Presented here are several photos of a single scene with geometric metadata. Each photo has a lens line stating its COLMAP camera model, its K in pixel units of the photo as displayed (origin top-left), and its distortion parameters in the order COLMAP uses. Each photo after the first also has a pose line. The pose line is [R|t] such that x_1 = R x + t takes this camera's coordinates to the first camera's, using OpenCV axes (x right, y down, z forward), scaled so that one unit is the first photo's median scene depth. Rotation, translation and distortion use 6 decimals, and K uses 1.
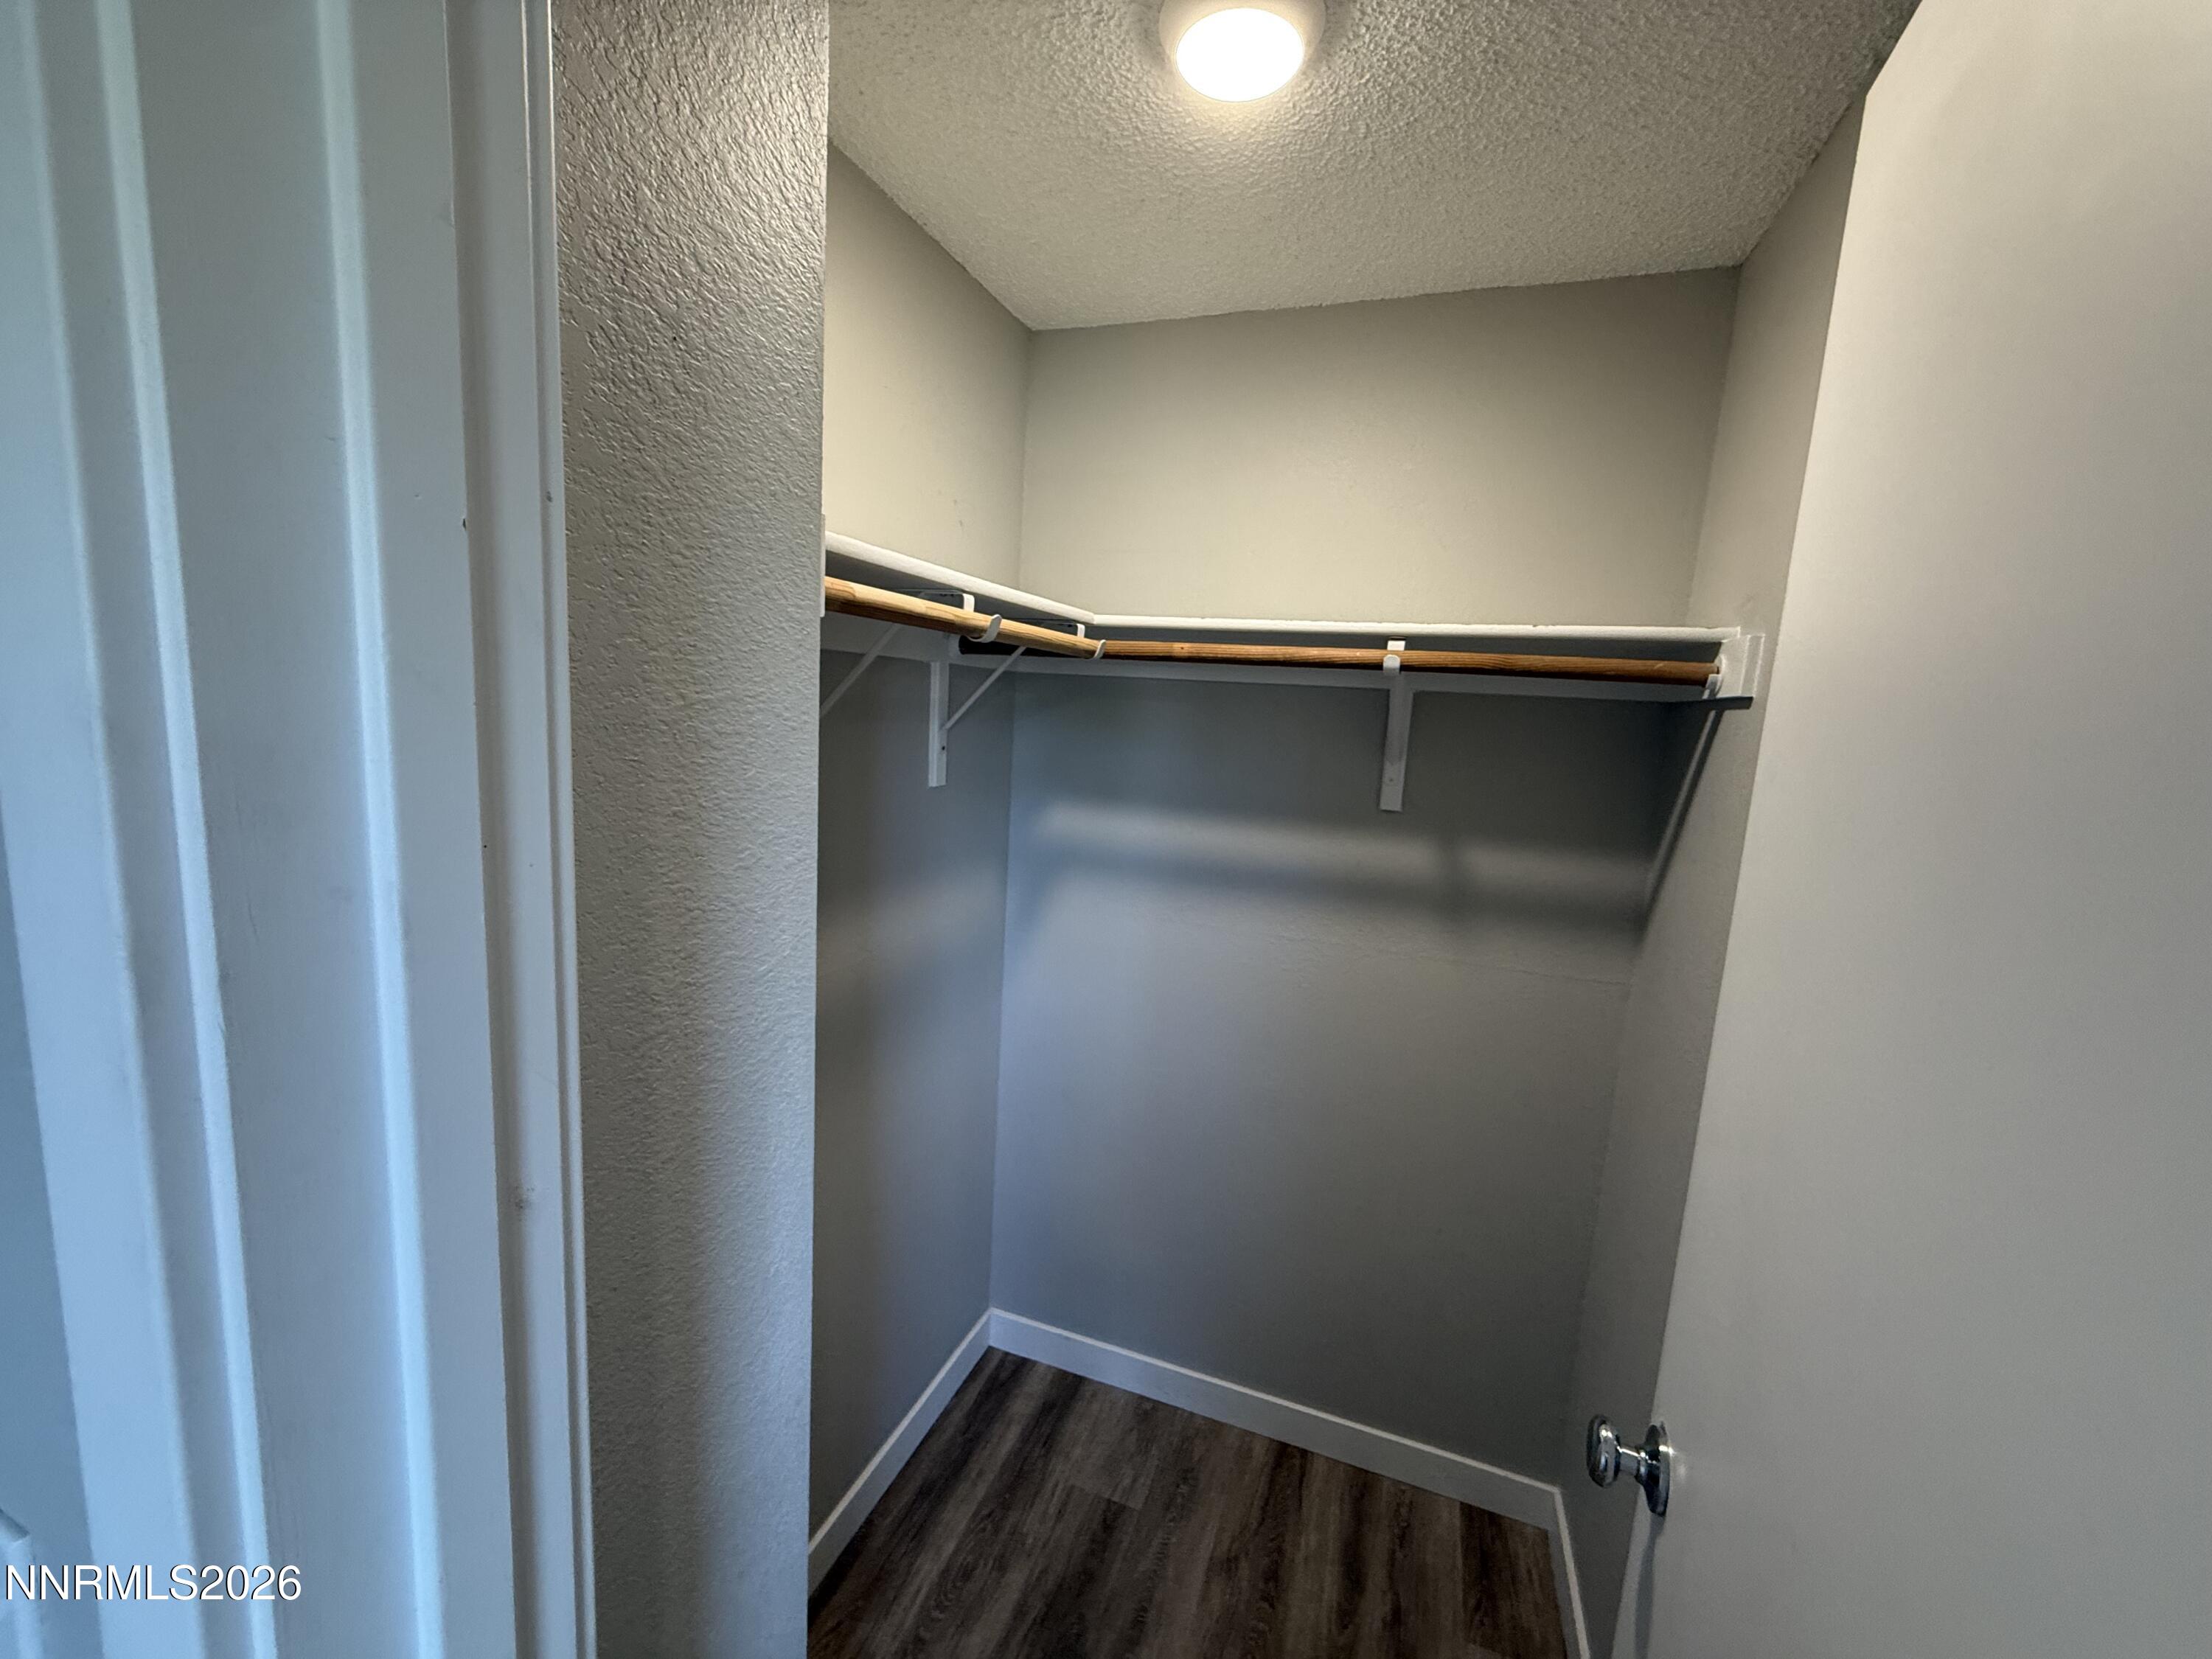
lens RADIAL K [[879.3, 0, 1106.0], [0, 879.3, 829.5], [0, 0, 1]] dist [0.000201, -0.000541]
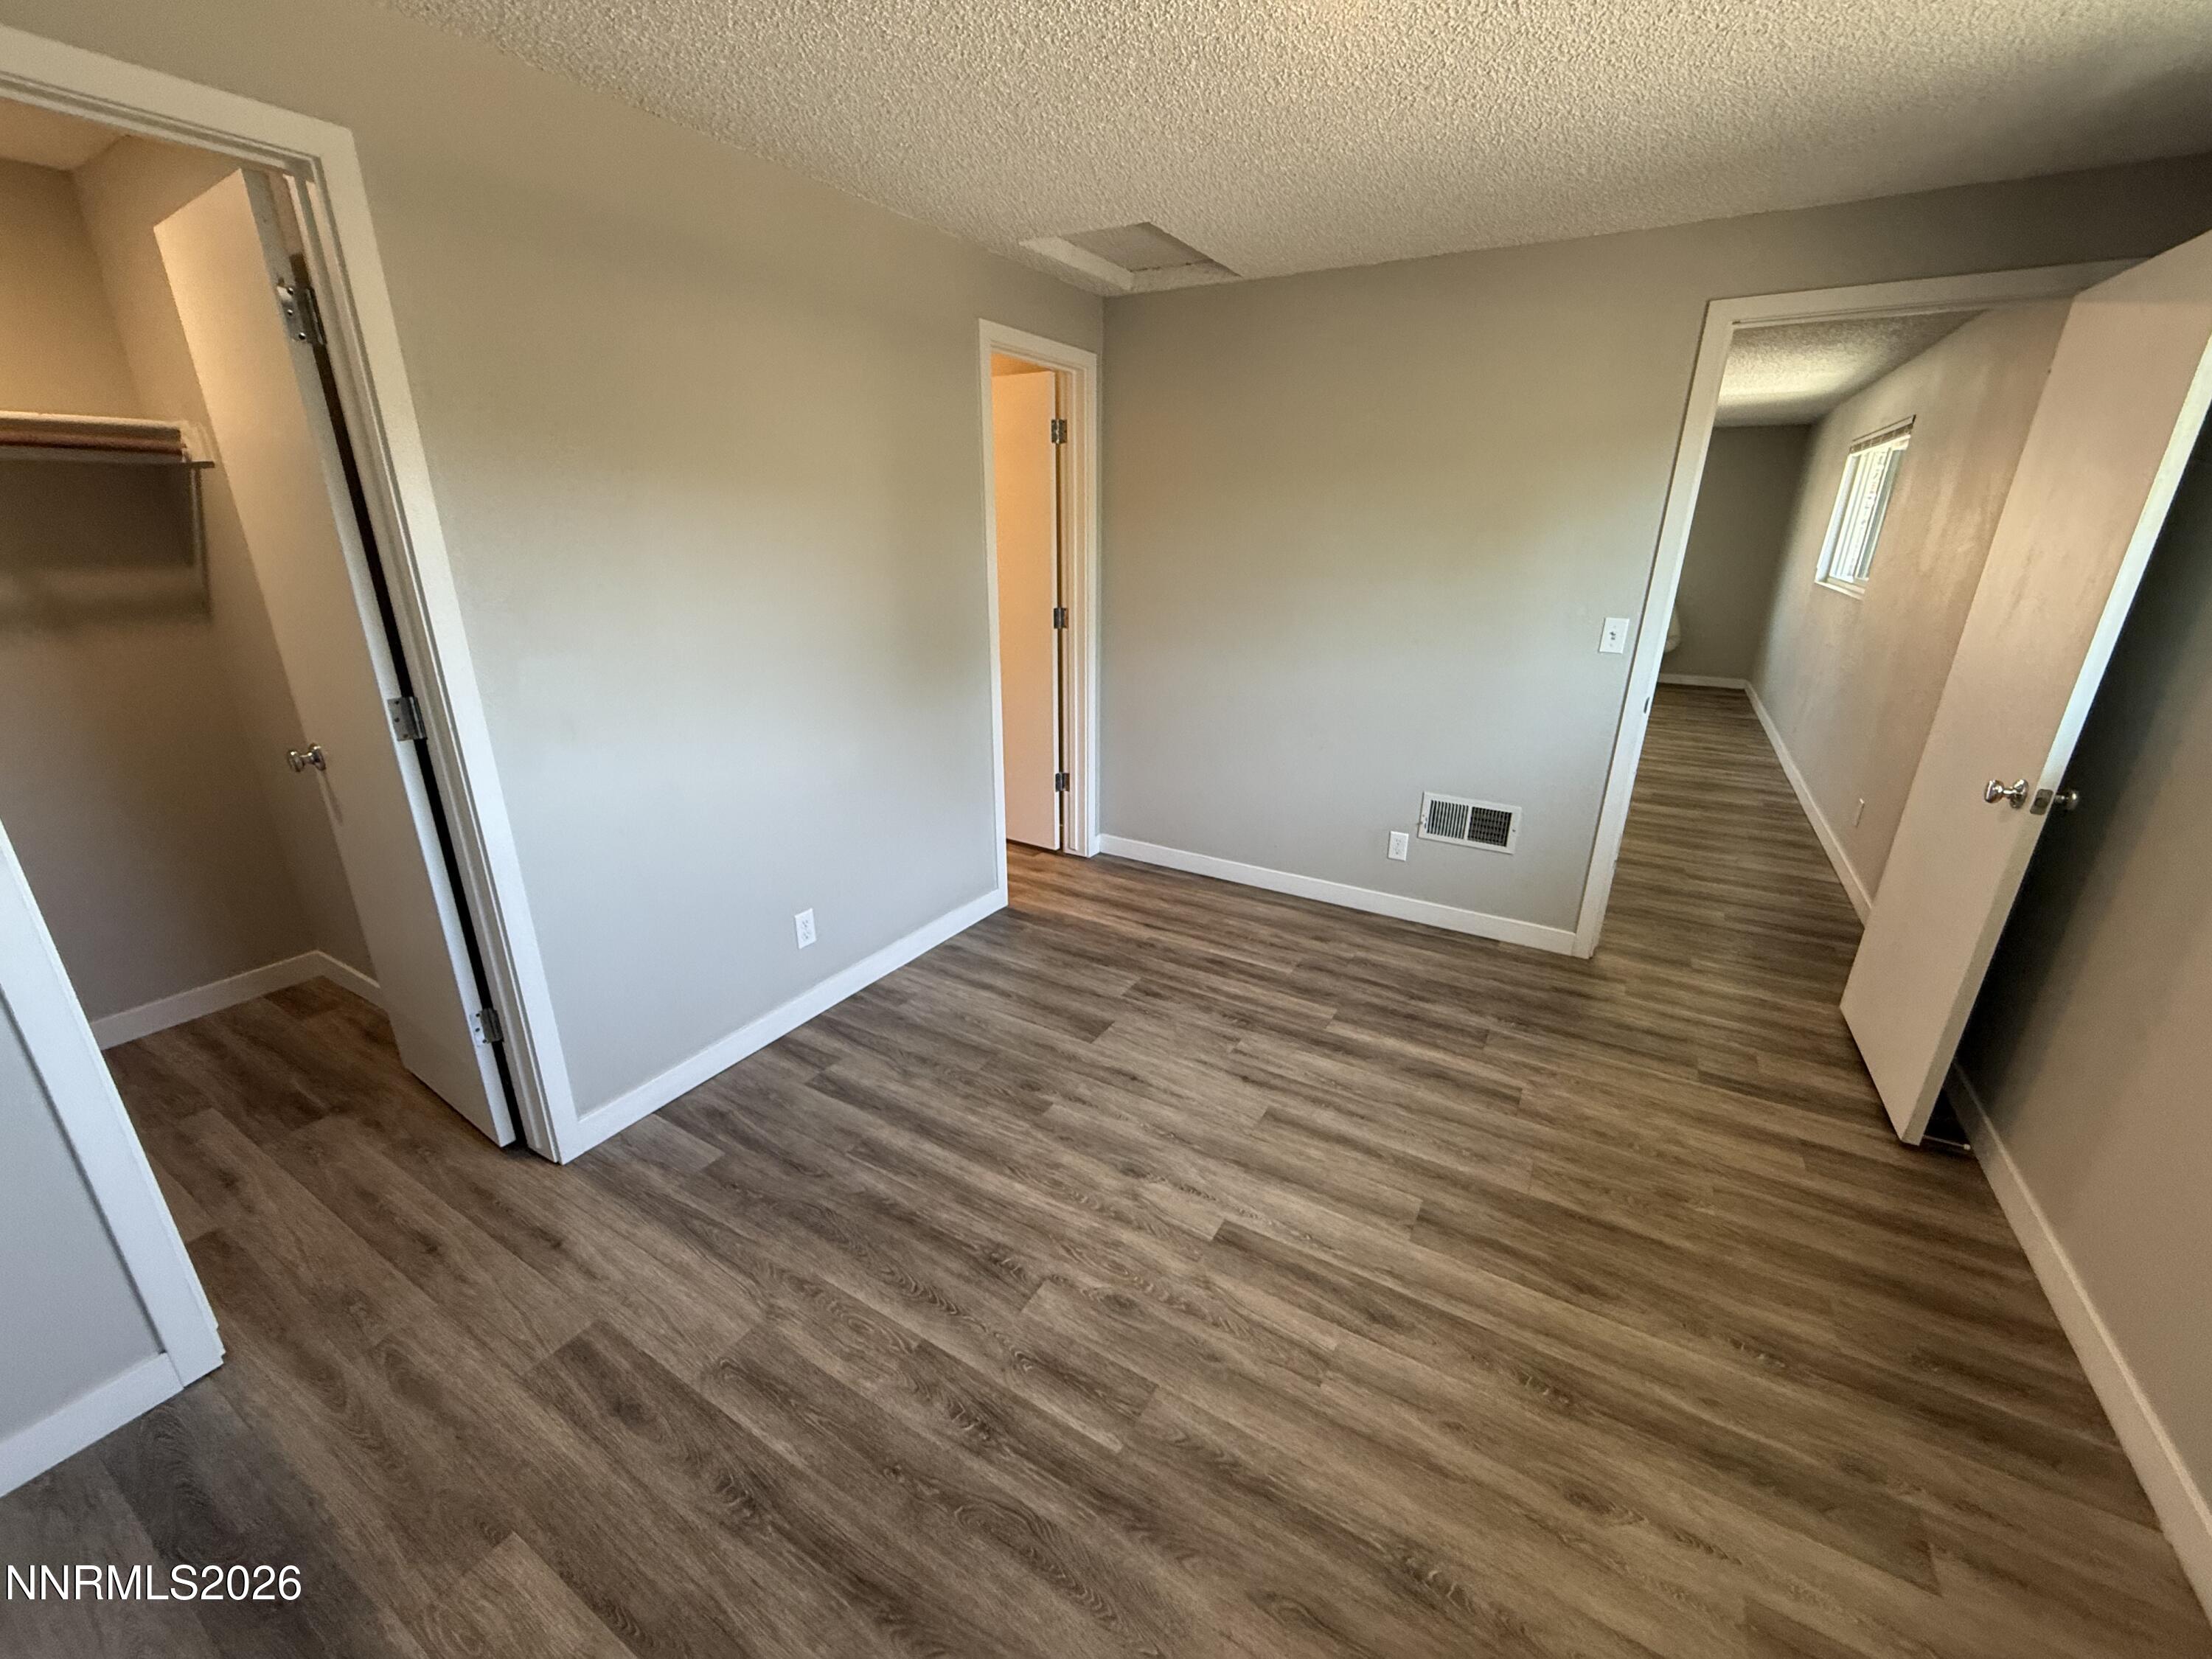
lens RADIAL K [[879.3, 0, 1106.0], [0, 879.3, 829.5], [0, 0, 1]] dist [0.000201, -0.000541]
pose [[0.181467, -0.378415, 0.907674, -0.923770], [0.144743, 0.923223, 0.355960, 0.183540], [-0.972686, 0.066785, 0.222308, -1.224871]]
